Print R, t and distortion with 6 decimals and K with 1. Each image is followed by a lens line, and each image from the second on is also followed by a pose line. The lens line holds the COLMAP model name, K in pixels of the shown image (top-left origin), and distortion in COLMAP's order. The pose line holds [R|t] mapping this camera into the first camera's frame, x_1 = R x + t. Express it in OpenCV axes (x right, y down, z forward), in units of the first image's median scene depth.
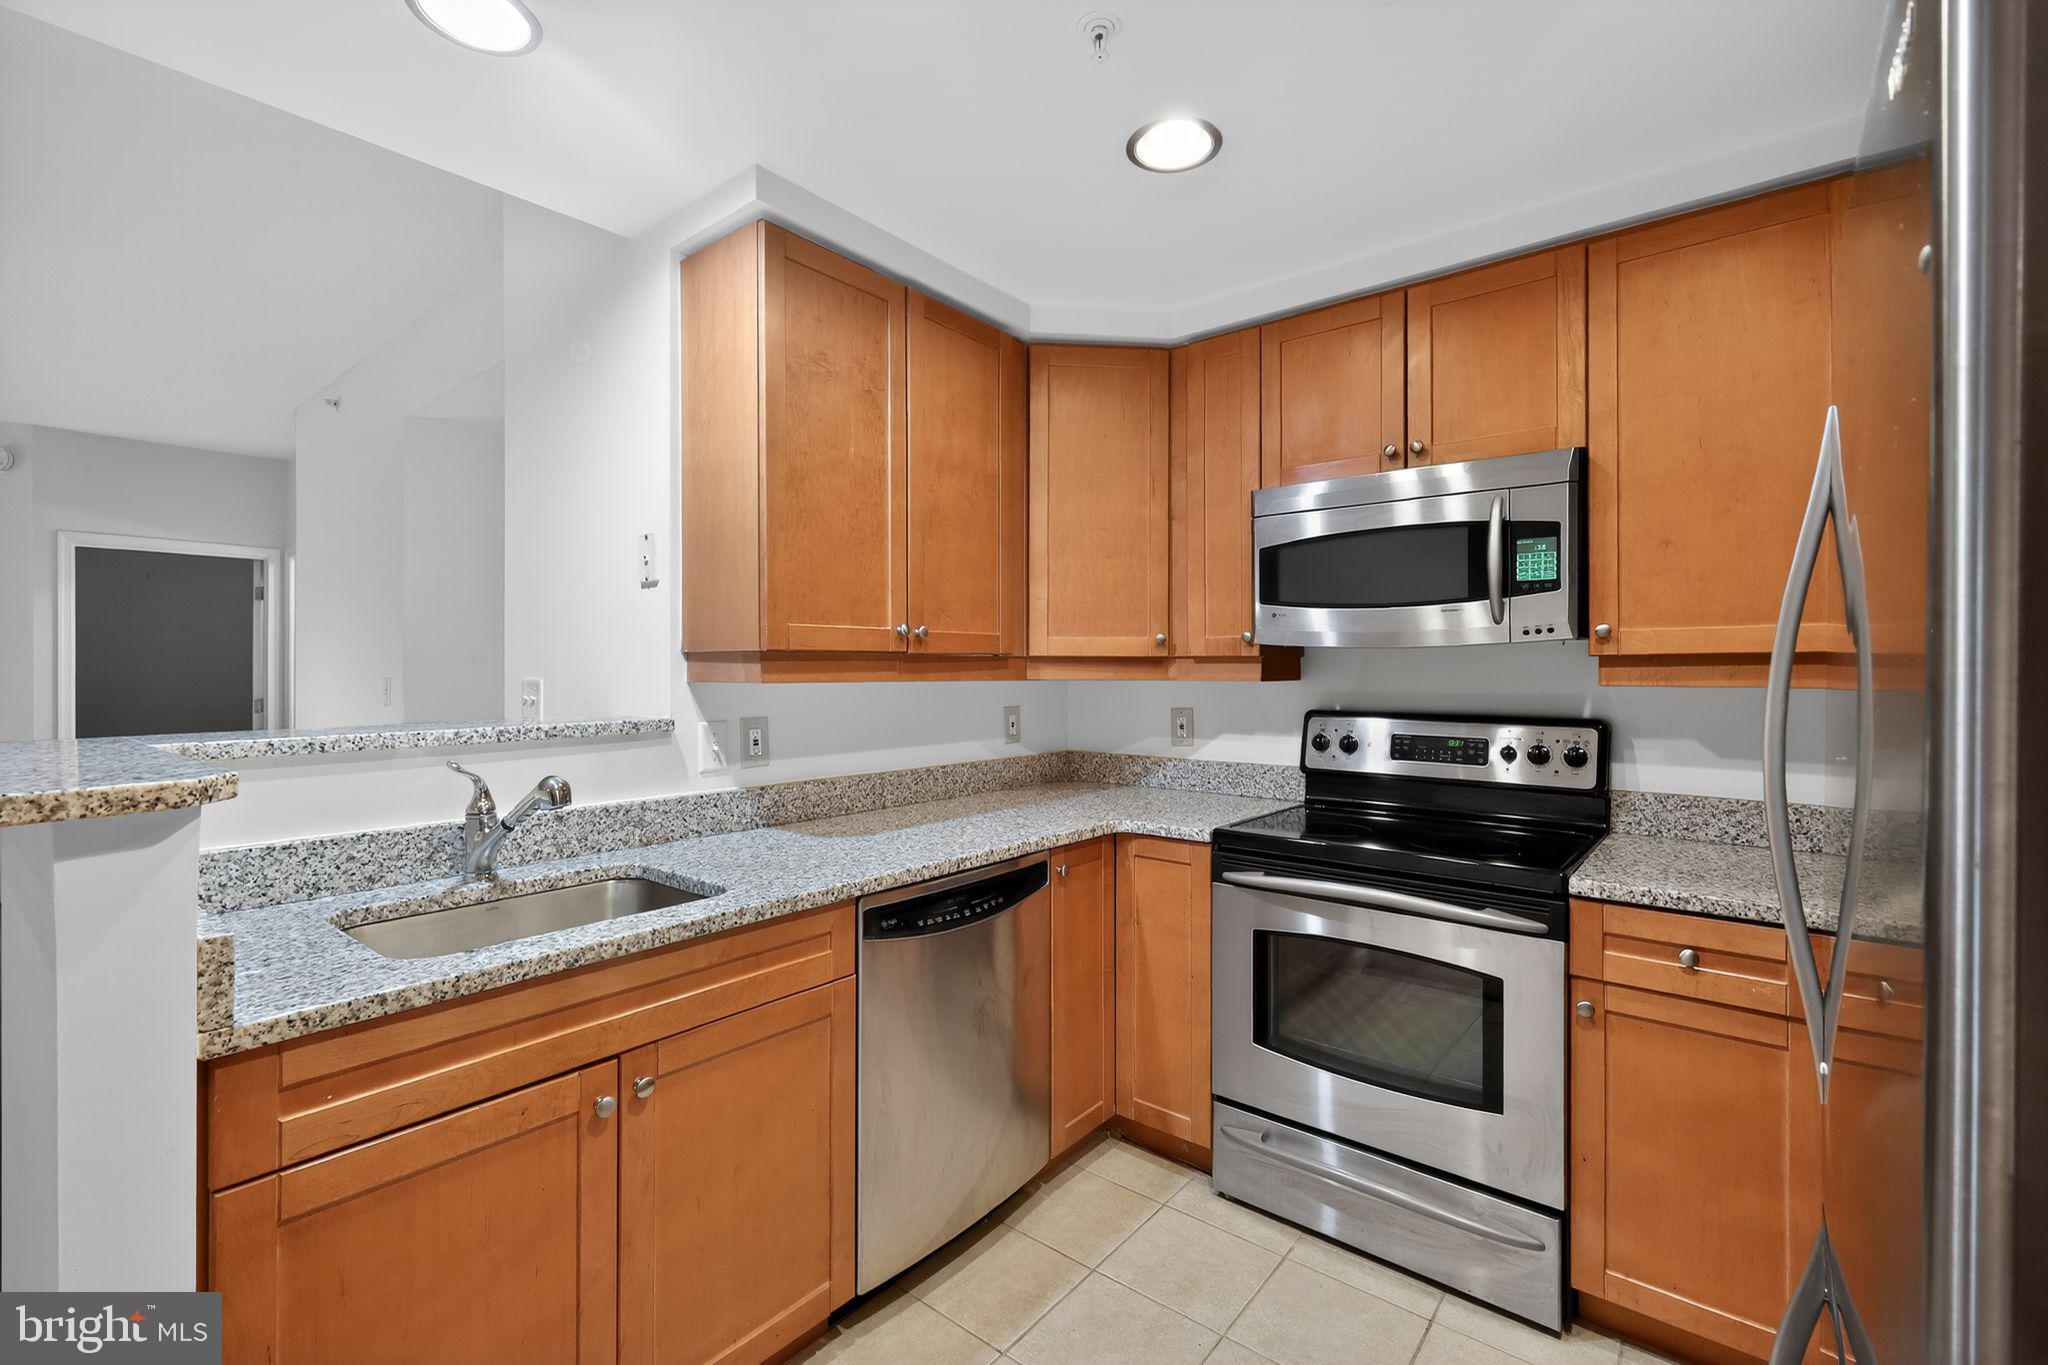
lens RADIAL K [[890.2, 0, 1024.7], [0, 890.2, 673.2], [0, 0, 1]] dist [0.002815, 0.000306]
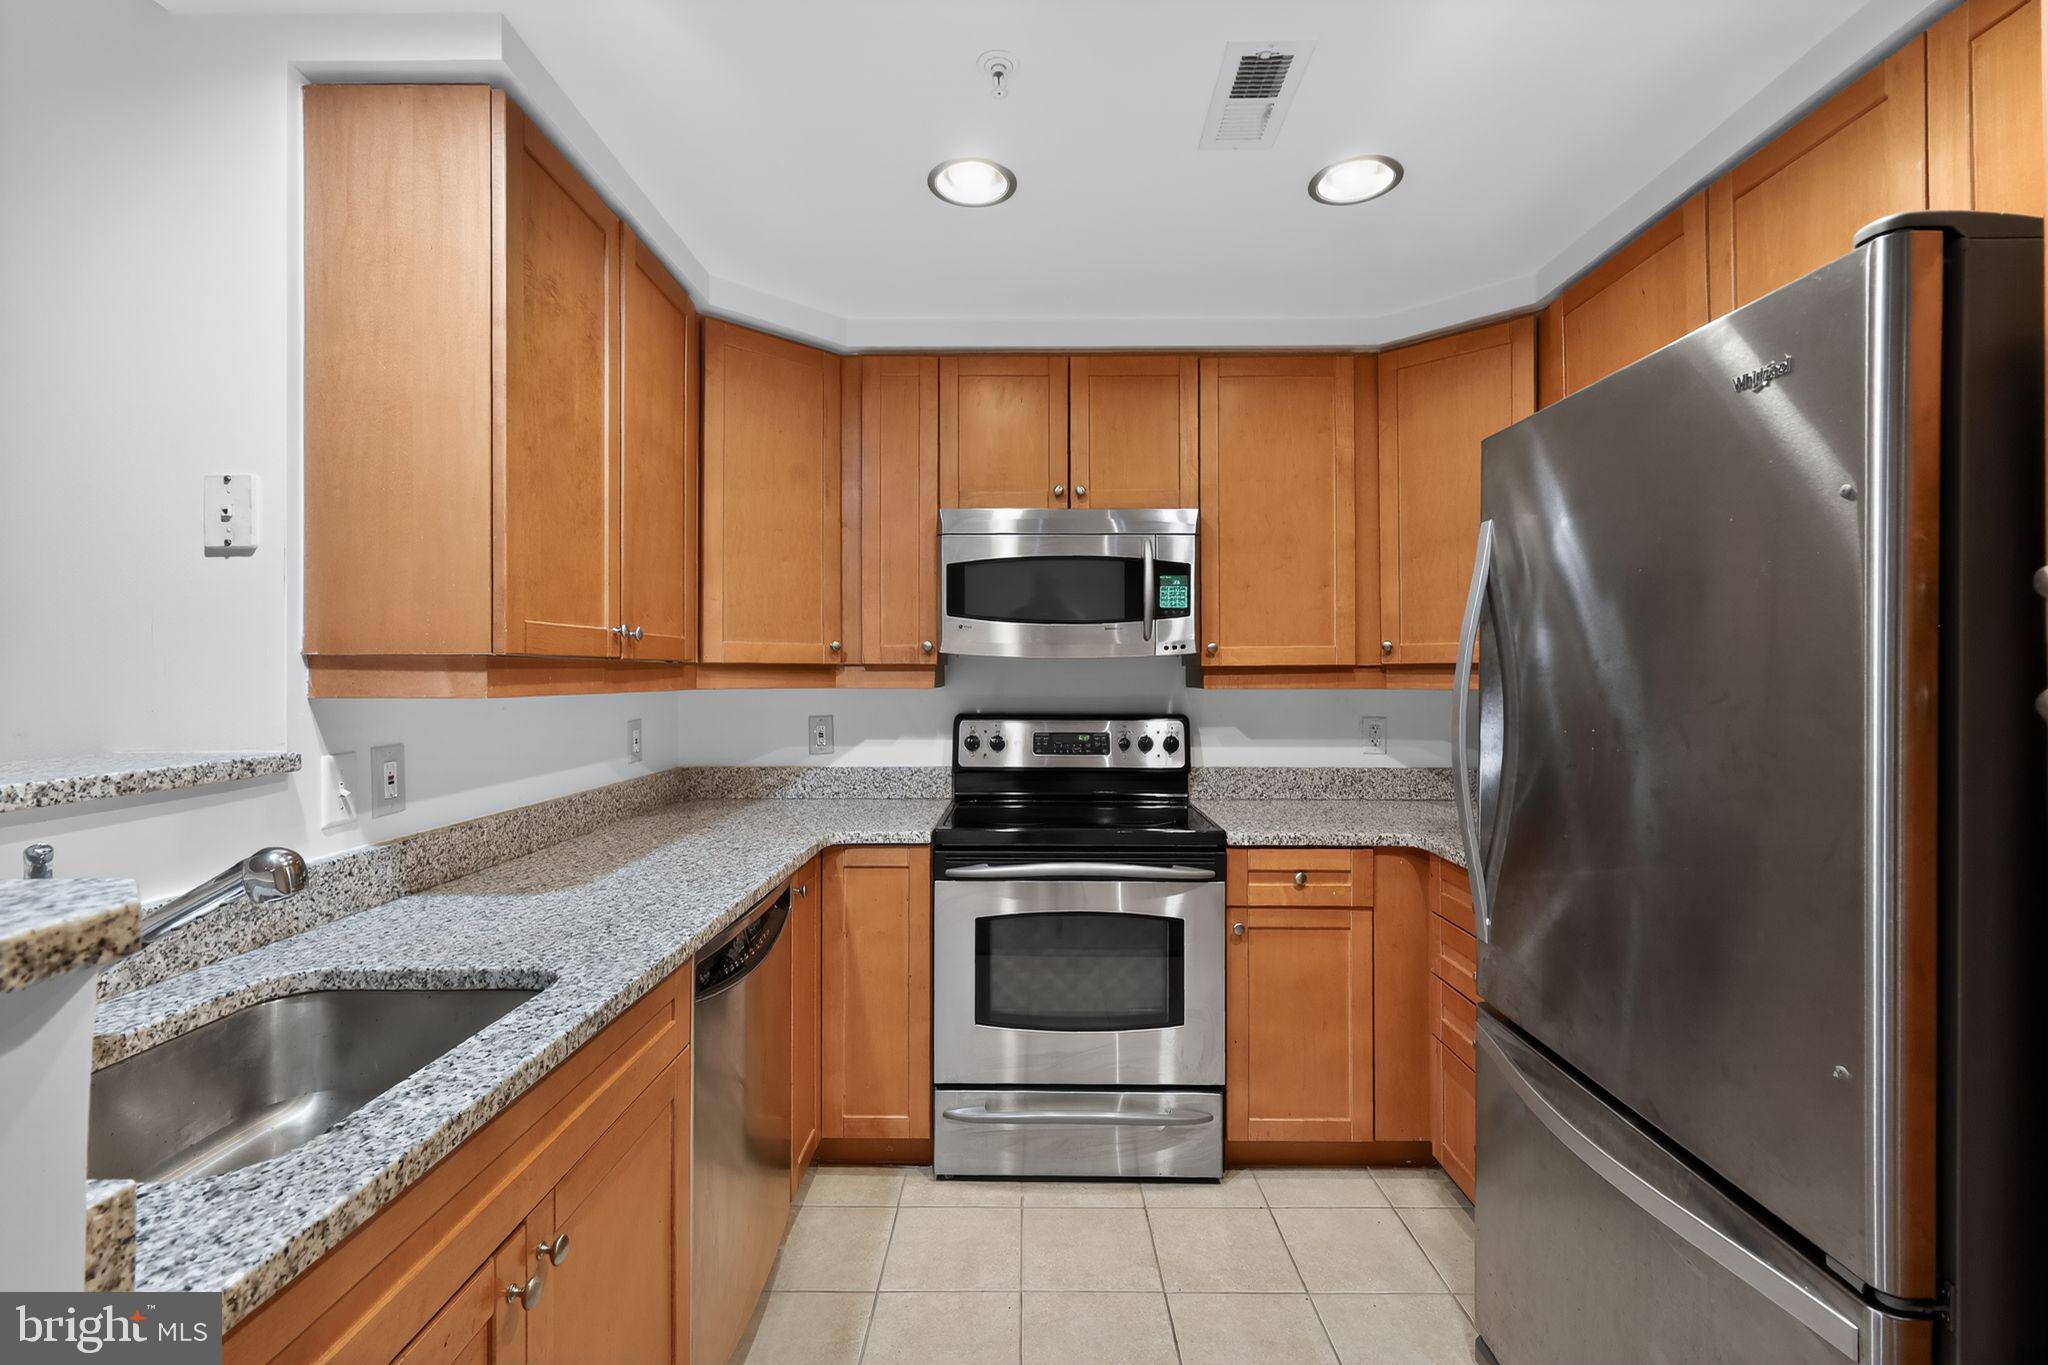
lens RADIAL K [[895.1, 0, 1028.9], [0, 895.1, 671.5], [0, 0, 1]] dist [0.003985, -0.000291]
pose [[0.780435, 0.000873, 0.625236, -0.360318], [0.004186, 0.999969, -0.006621, -0.003759], [-0.625223, 0.007784, 0.780408, 0.107890]]
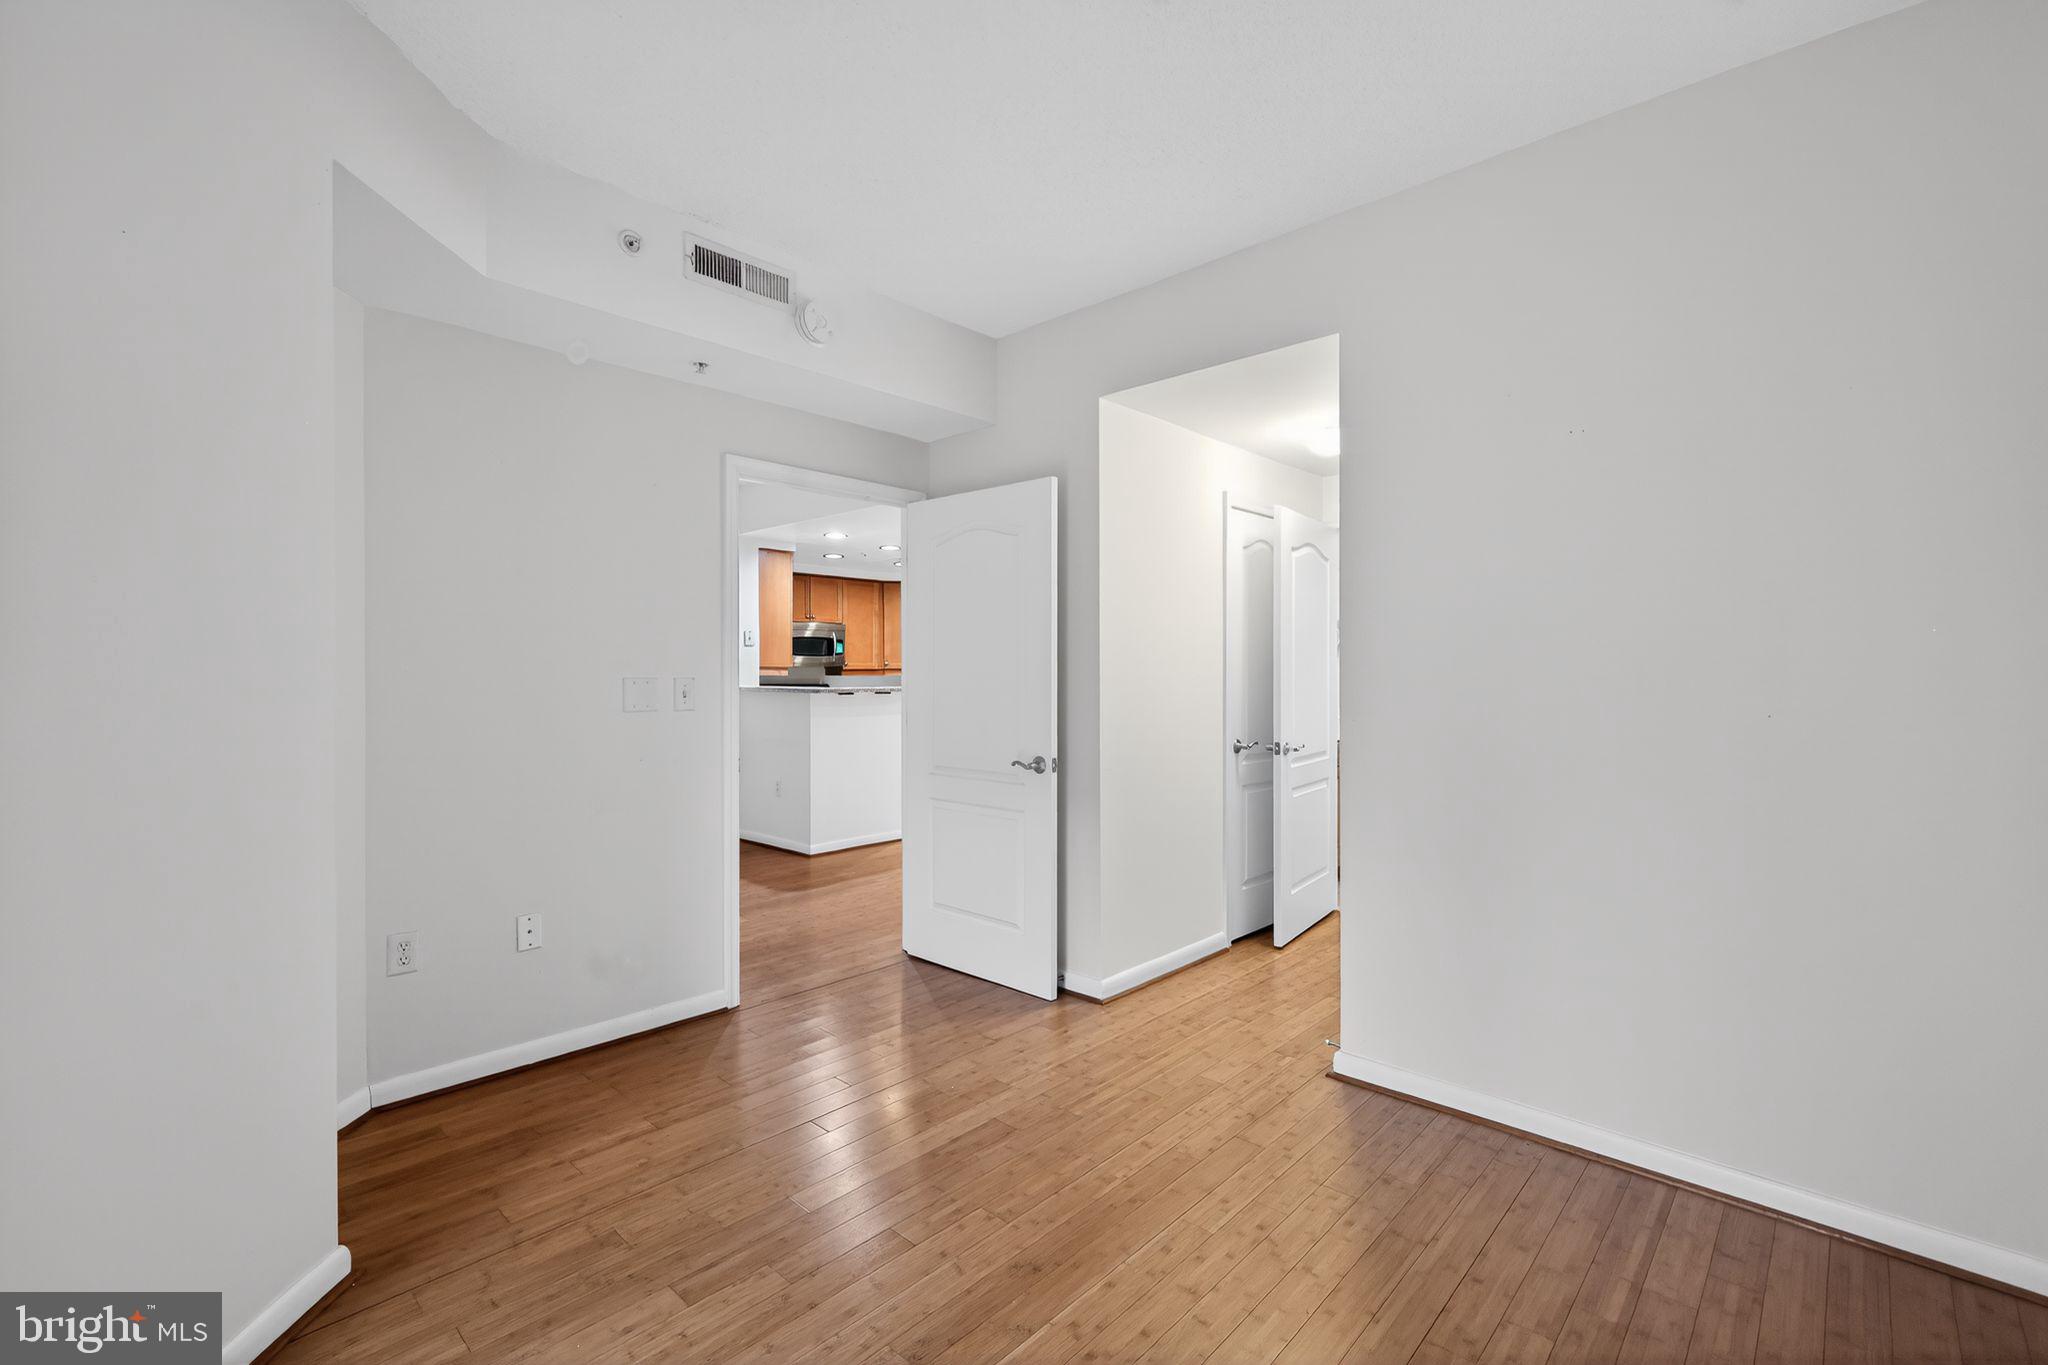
lens RADIAL K [[890.2, 0, 1024.7], [0, 890.2, 673.2], [0, 0, 1]] dist [0.002815, 0.000306]
pose [[0.064134, 0.001963, 0.997939, -3.486076], [0.001053, 0.999997, -0.002035, 0.010489], [-0.997941, 0.001181, 0.064132, -0.202754]]
